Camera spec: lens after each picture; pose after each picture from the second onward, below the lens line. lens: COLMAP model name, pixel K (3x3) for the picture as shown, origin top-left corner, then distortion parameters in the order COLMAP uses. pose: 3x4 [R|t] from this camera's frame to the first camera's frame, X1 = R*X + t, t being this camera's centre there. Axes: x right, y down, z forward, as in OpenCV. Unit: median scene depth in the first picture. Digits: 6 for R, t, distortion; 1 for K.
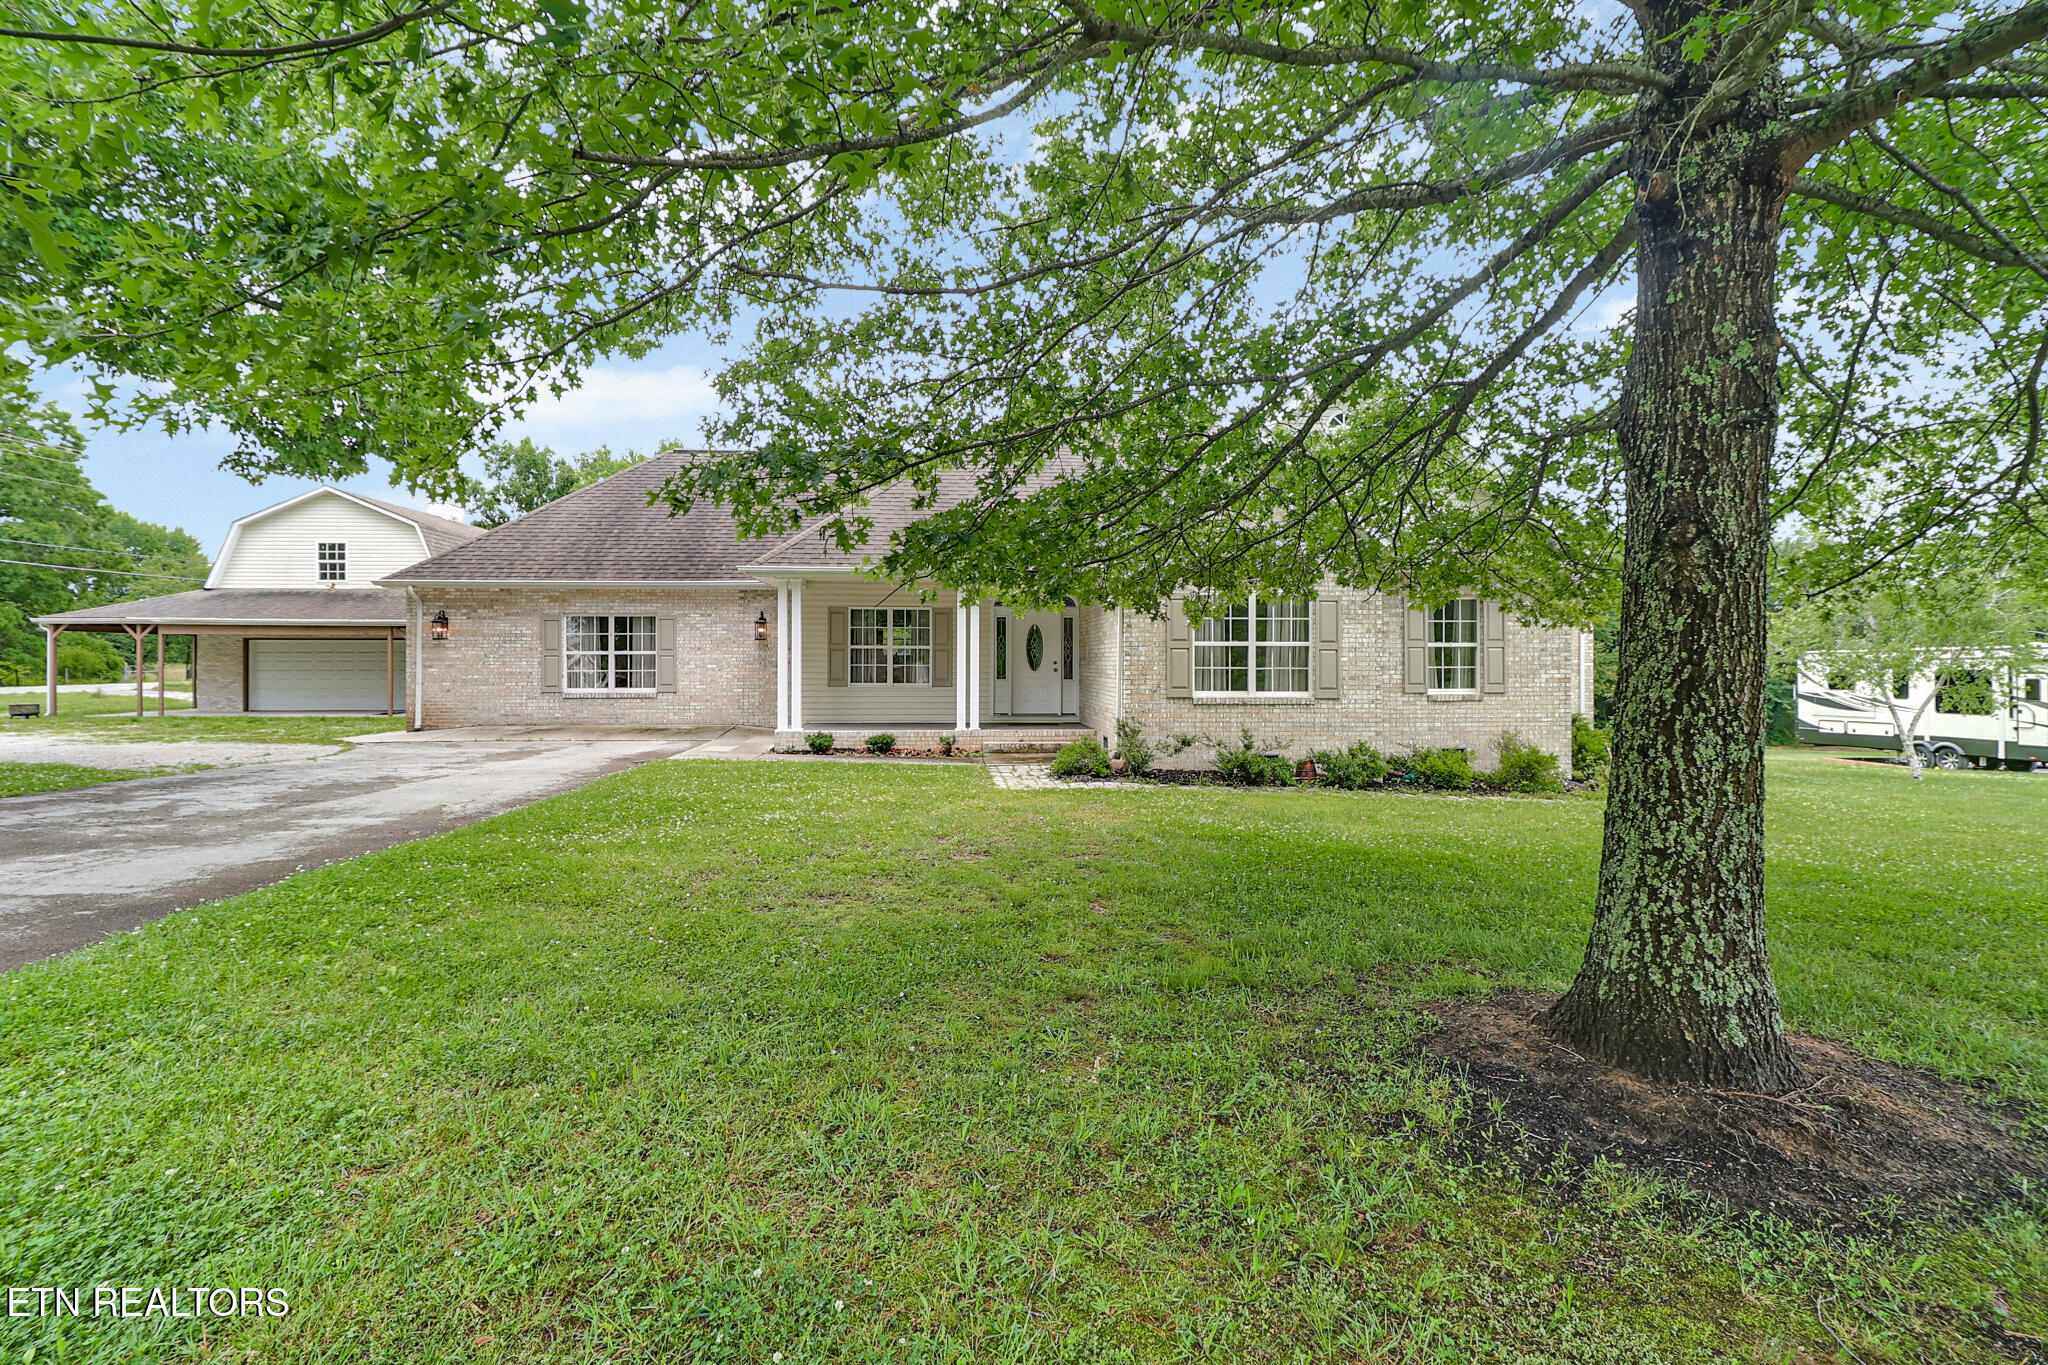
lens RADIAL K [[938.4, 0, 1016.0], [0, 938.4, 662.4], [0, 0, 1]] dist [-0.008101, -0.000634]
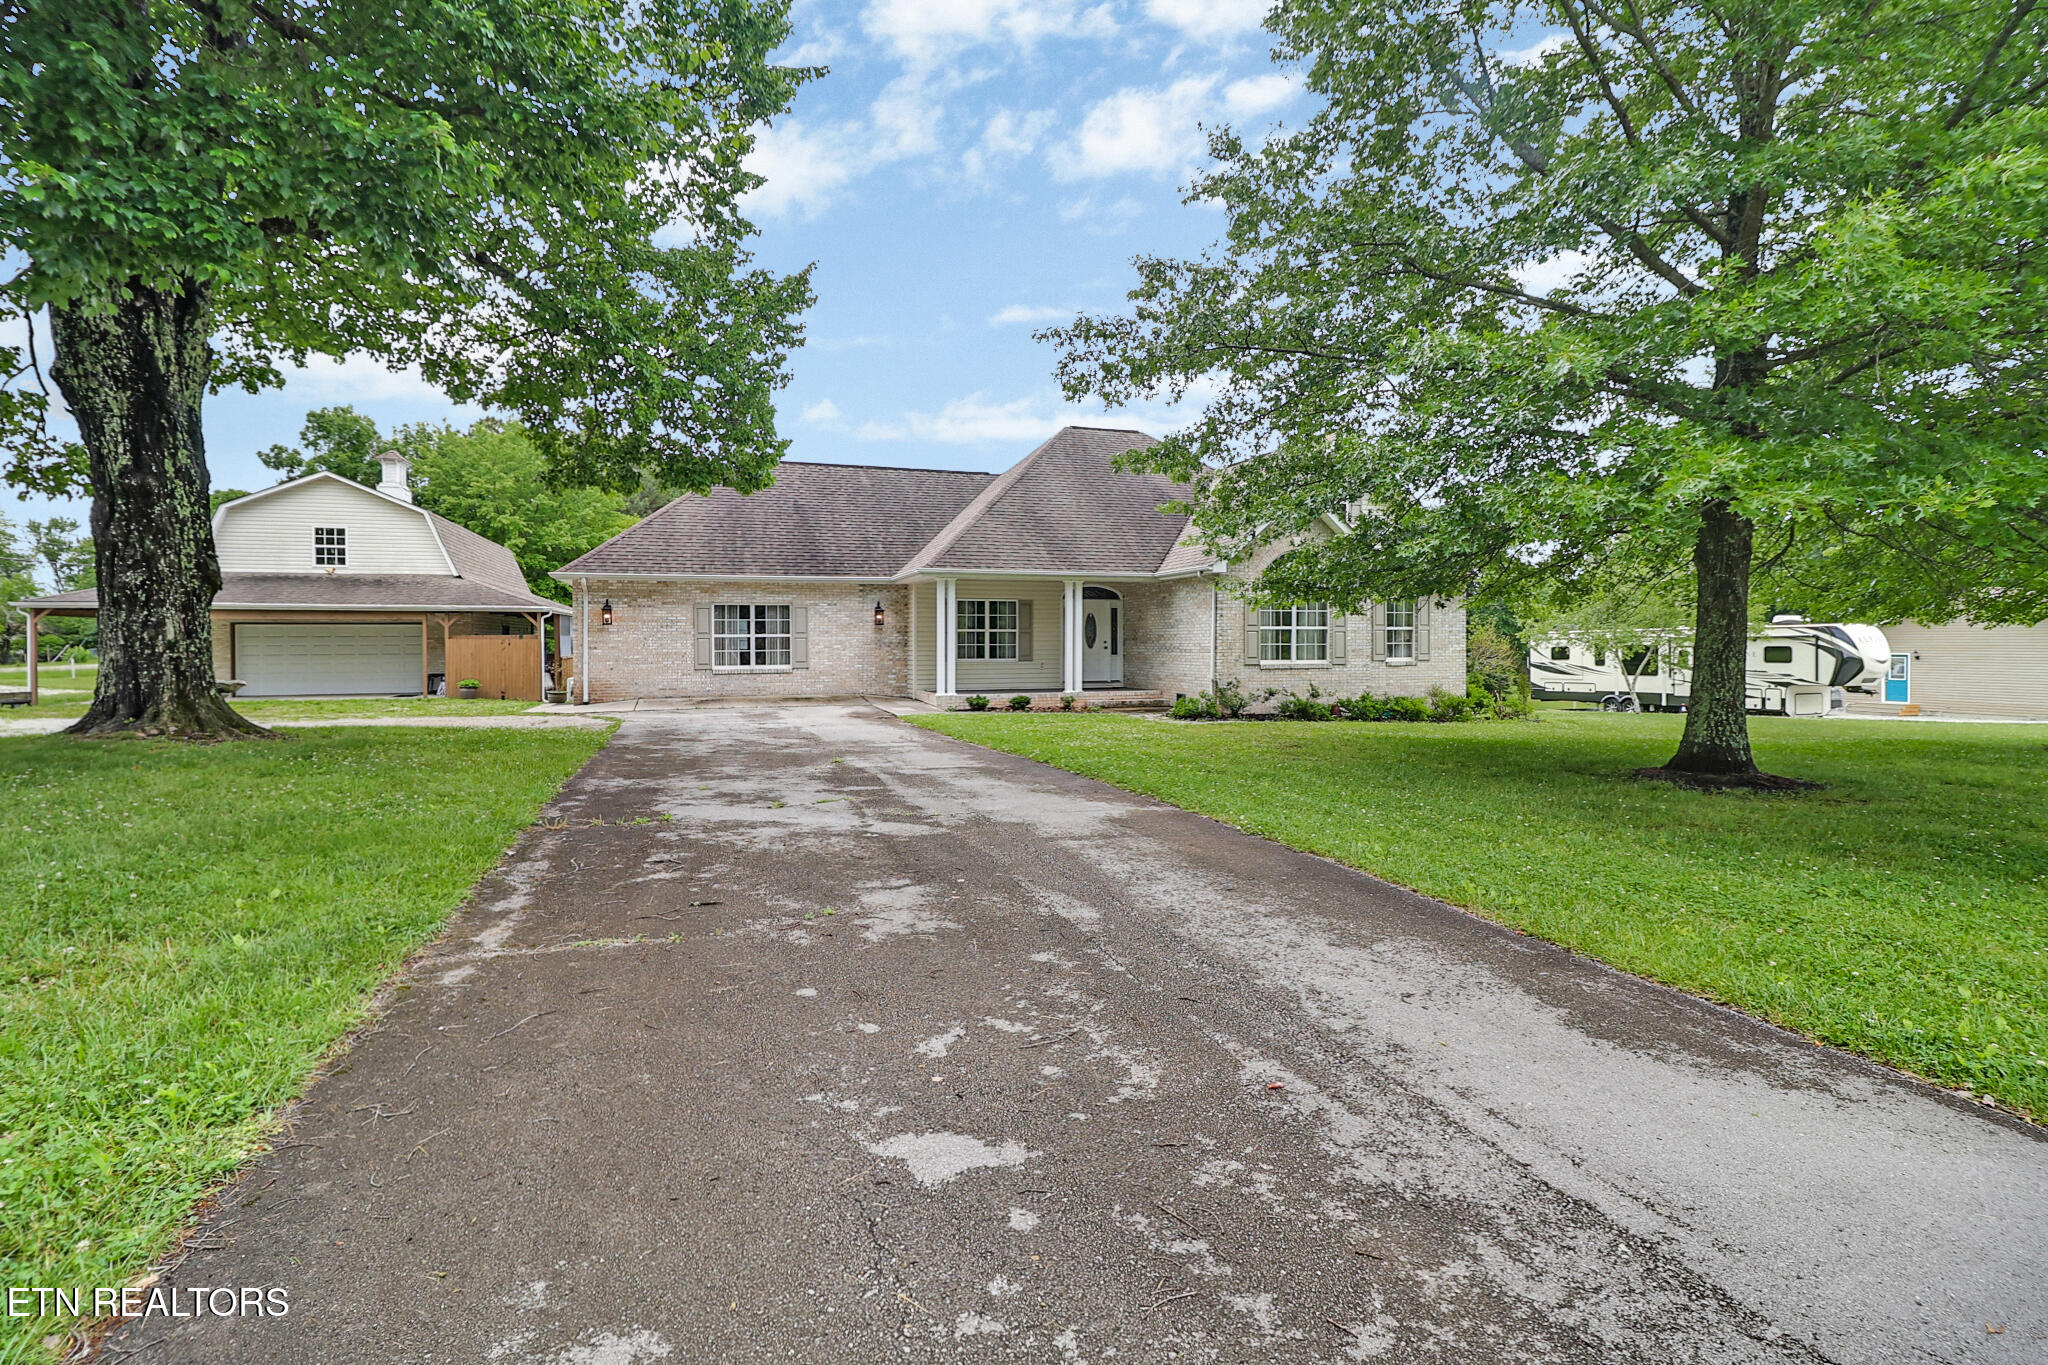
lens RADIAL K [[938.4, 0, 1016.0], [0, 938.4, 662.4], [0, 0, 1]] dist [-0.008101, -0.000634]
pose [[0.968940, -0.010613, 0.247068, -0.403942], [0.005955, 0.999790, 0.019594, 0.002510], [-0.247224, -0.017514, 0.968800, -0.242384]]
